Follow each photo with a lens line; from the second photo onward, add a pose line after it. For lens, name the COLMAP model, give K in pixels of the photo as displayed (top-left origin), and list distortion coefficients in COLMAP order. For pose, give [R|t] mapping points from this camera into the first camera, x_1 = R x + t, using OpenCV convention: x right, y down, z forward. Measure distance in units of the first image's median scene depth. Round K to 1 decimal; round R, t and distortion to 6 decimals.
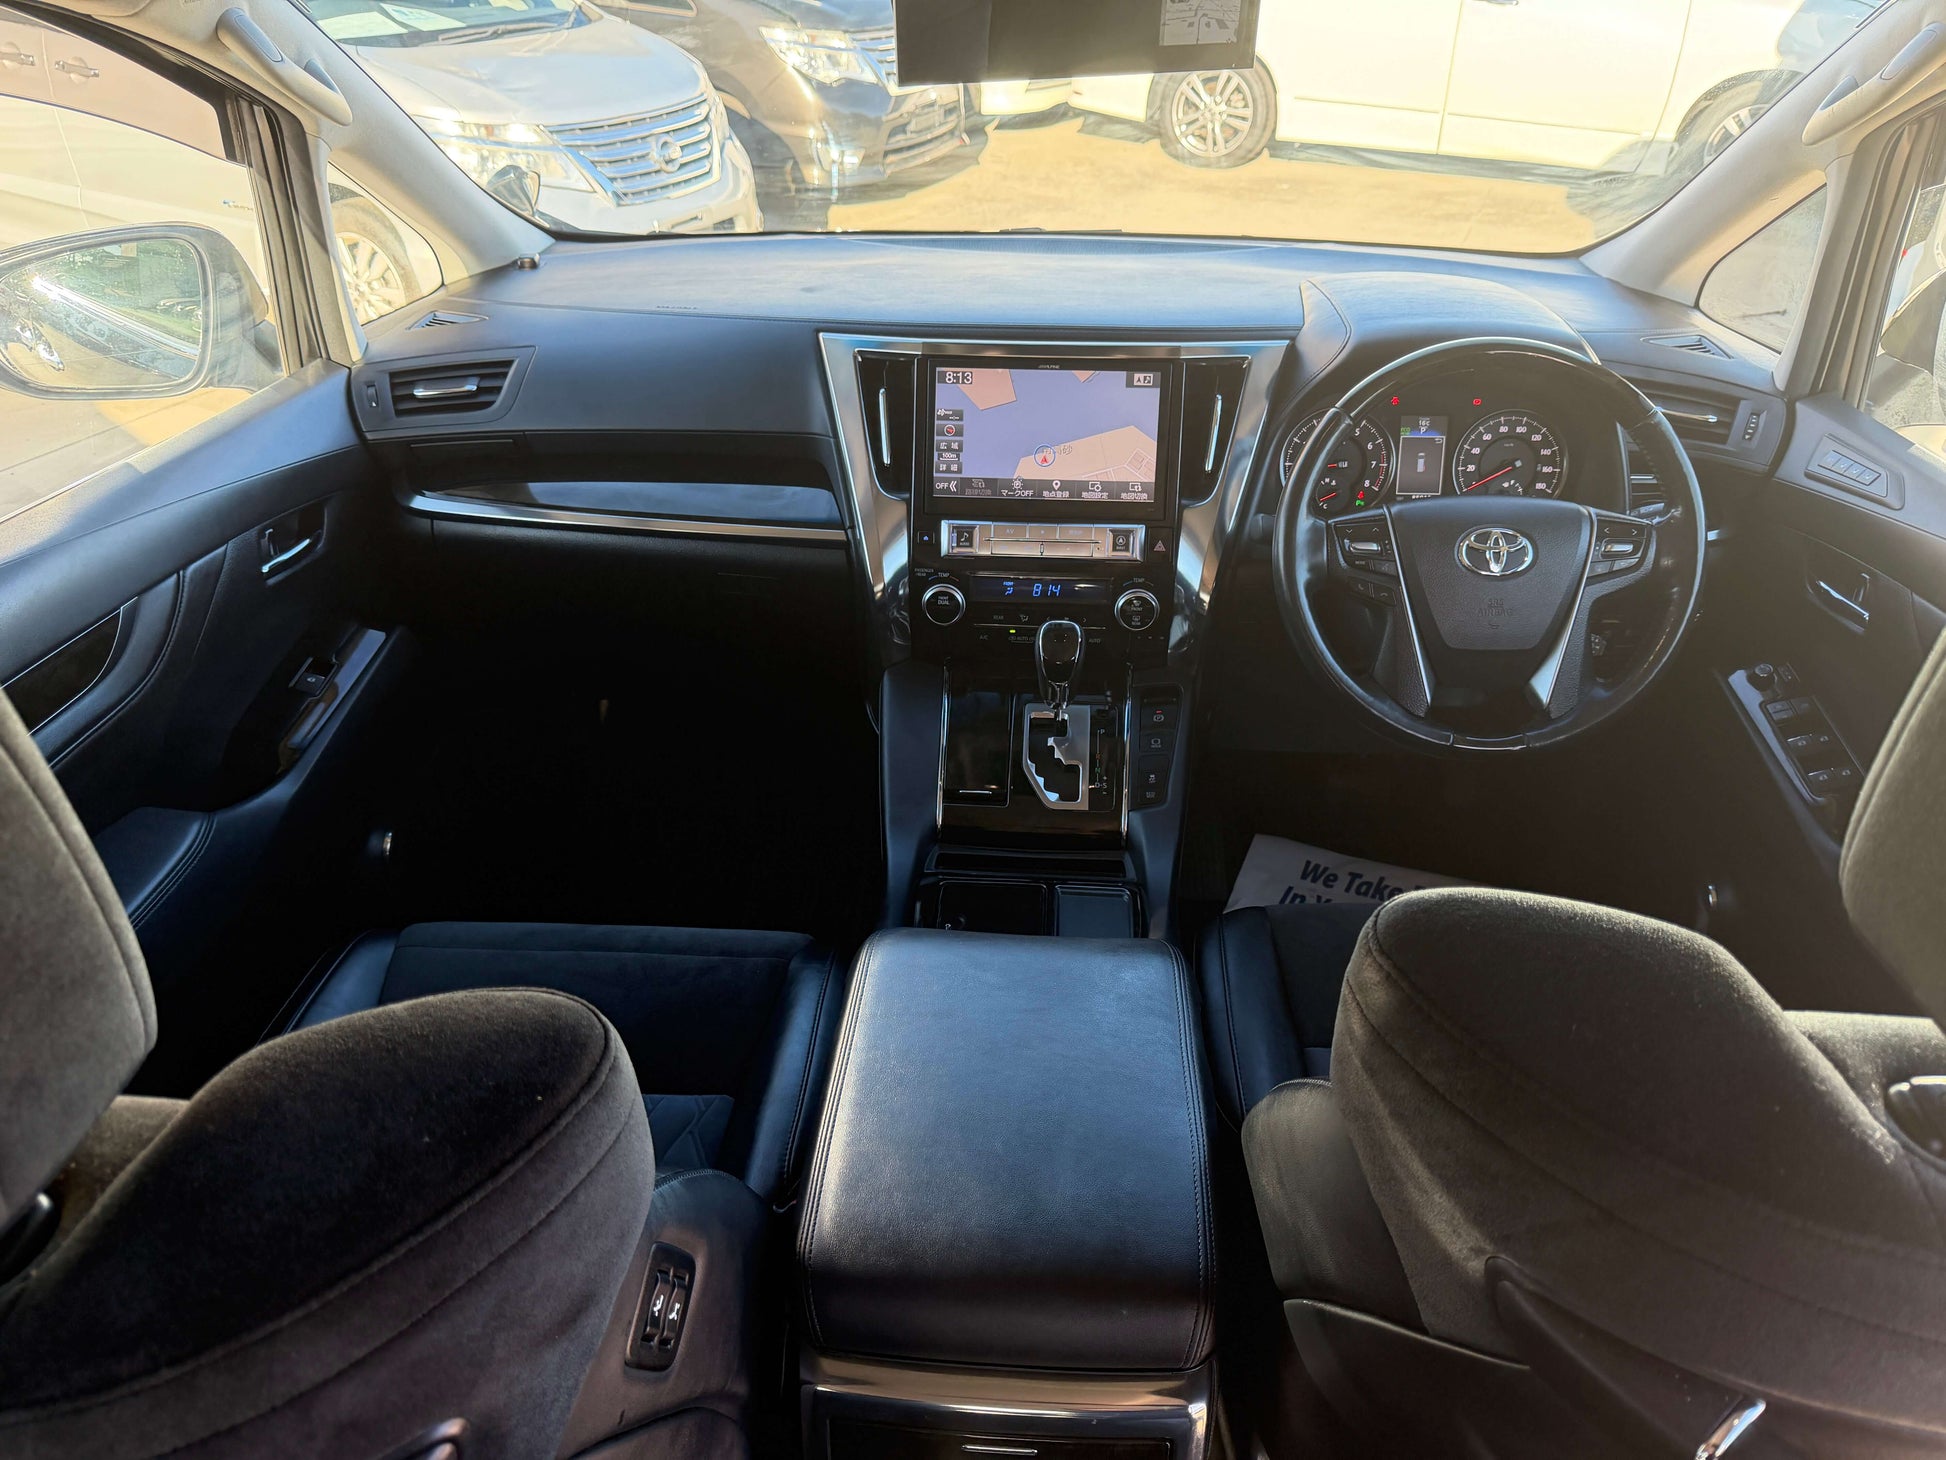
lens RADIAL K [[1524.3, 0, 978.0], [0, 1524.3, 735.1], [0, 0, 1]] dist [0.088897, -0.000745]
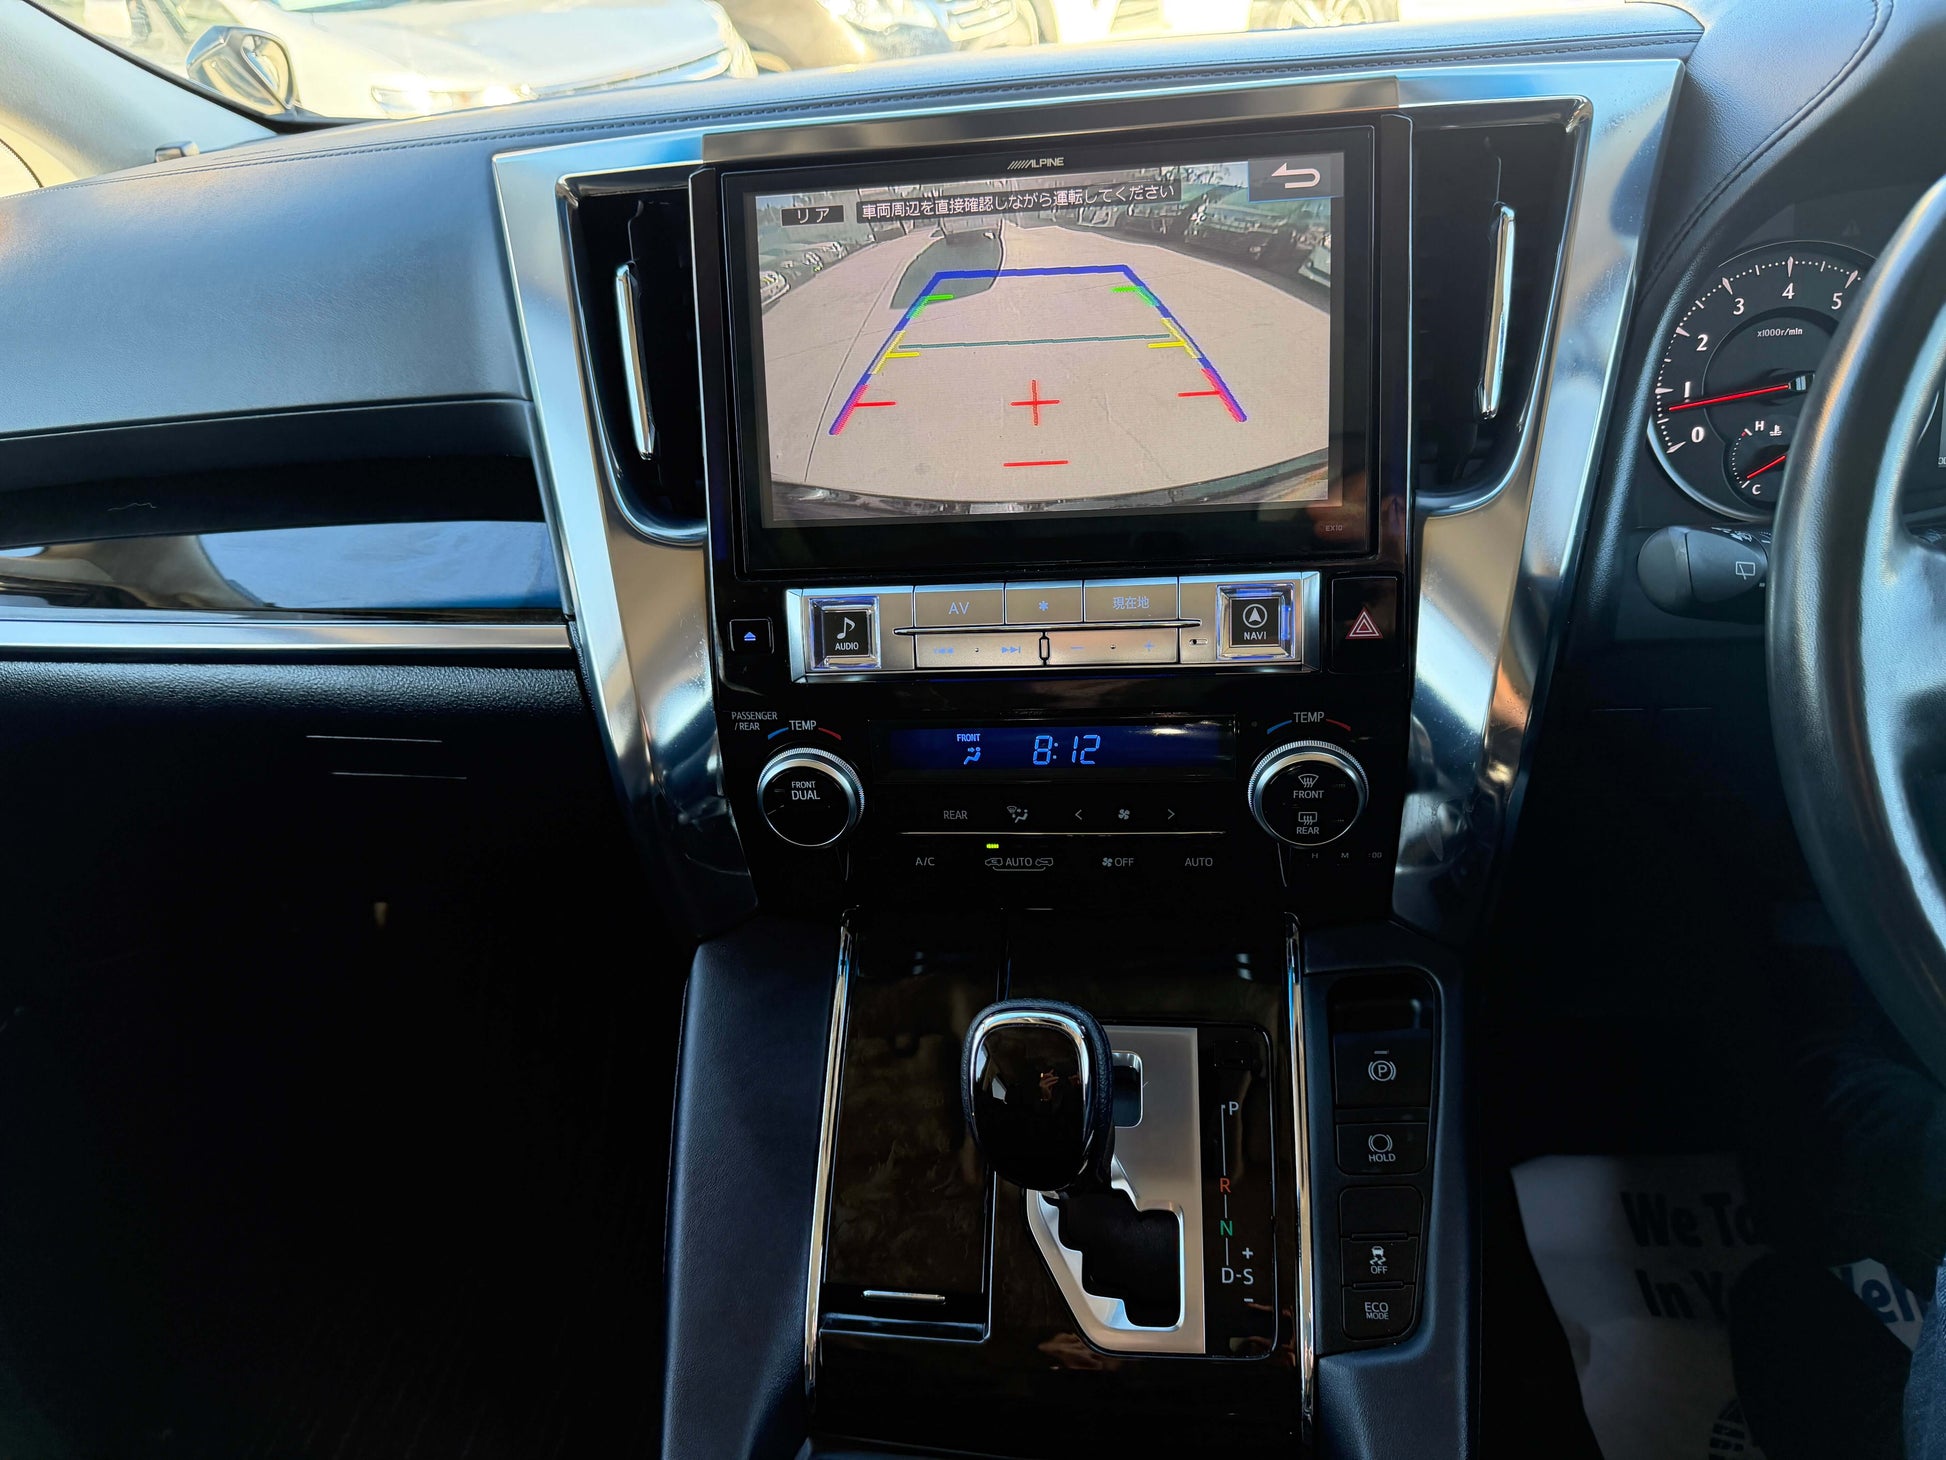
lens RADIAL K [[1506.2, 0, 972.4], [0, 1506.2, 685.5], [0, 0, 1]] dist [0.004672, -0.000522]
pose [[0.993253, -0.051043, -0.104131, 0.061817], [0.047780, 0.998293, -0.033590, -0.100171], [0.105668, 0.028388, 0.993996, 0.622743]]
